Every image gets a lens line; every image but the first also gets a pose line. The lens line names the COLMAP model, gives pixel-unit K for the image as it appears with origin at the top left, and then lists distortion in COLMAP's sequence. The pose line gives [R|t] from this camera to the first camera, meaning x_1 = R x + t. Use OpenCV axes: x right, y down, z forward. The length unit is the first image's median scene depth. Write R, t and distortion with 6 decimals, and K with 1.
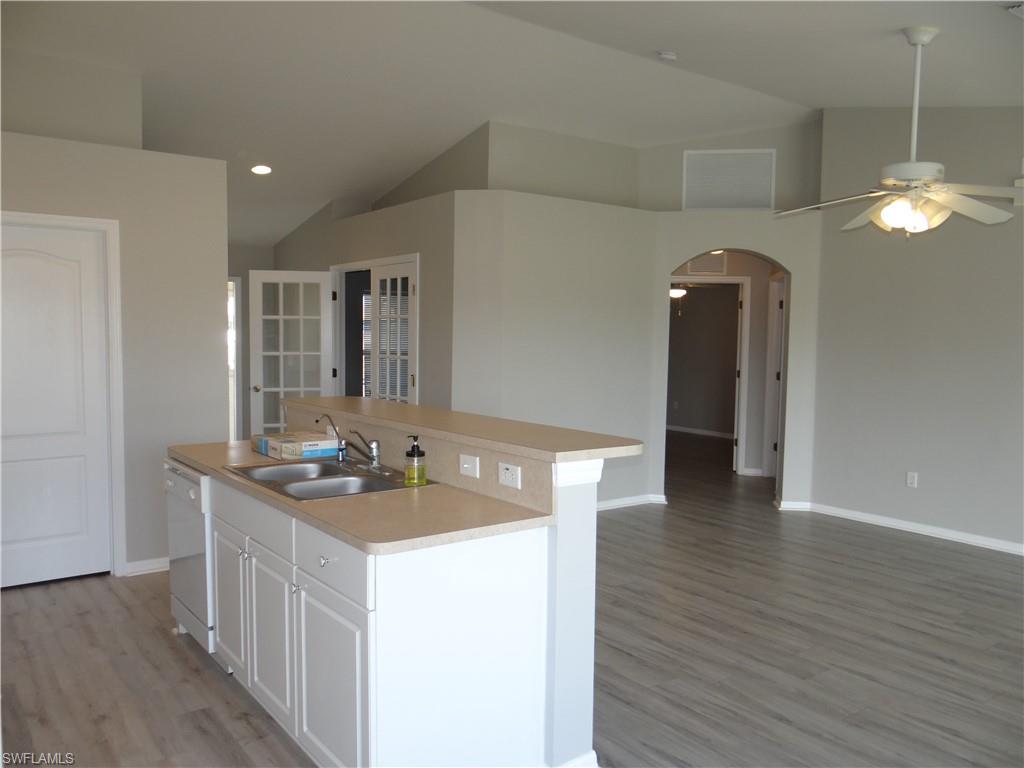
lens RADIAL K [[806.8, 0, 509.2], [0, 806.8, 385.9], [0, 0, 1]] dist [0.000777, -0.009678]
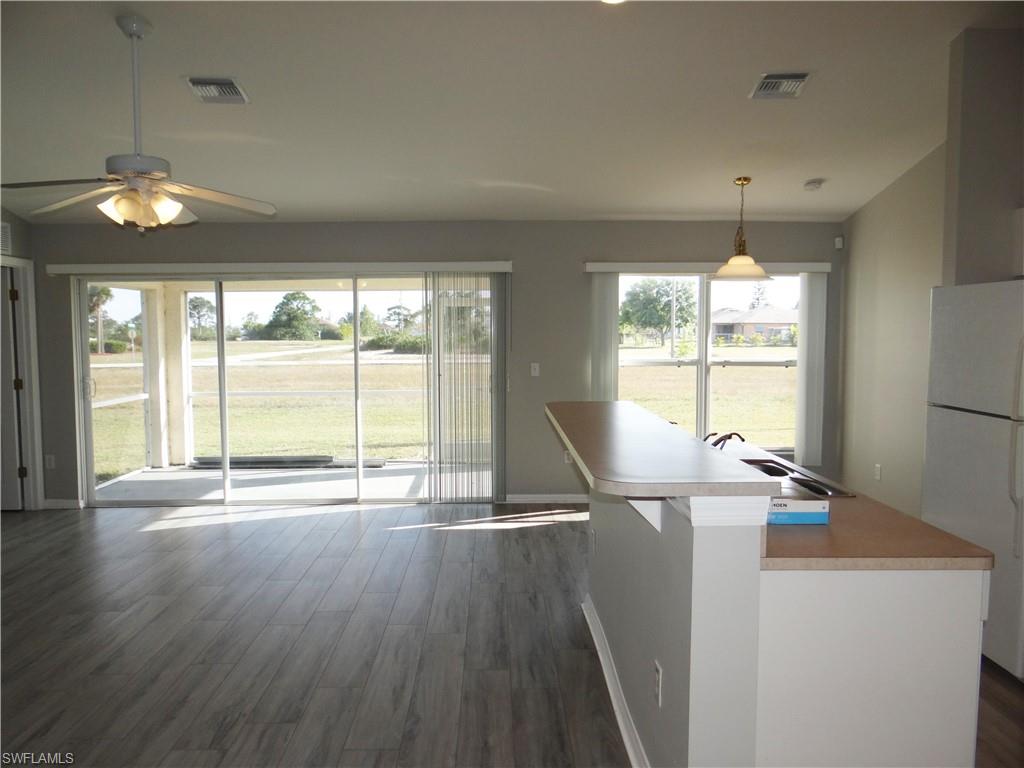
lens RADIAL K [[806.8, 0, 508.8], [0, 806.8, 380.5], [0, 0, 1]] dist [0.000777, -0.009678]
pose [[-0.811279, -0.044913, 0.582932, -0.401139], [0.039386, 0.990582, 0.131135, -0.098197], [-0.583332, 0.129346, -0.801869, 1.397768]]
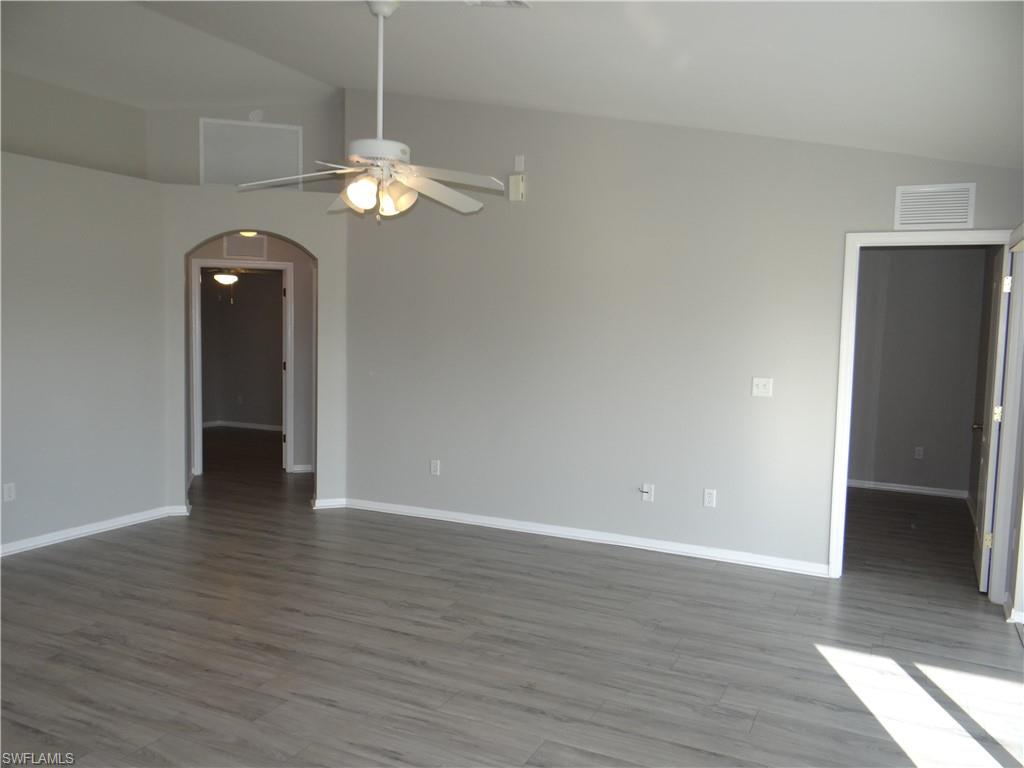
lens RADIAL K [[806.8, 0, 514.1], [0, 806.8, 379.3], [0, 0, 1]] dist [0.000777, -0.009678]
pose [[0.890292, -0.031009, 0.454333, 0.182576], [0.029287, 0.999512, 0.010828, -0.002694], [-0.454447, 0.003666, 0.890766, 0.078603]]
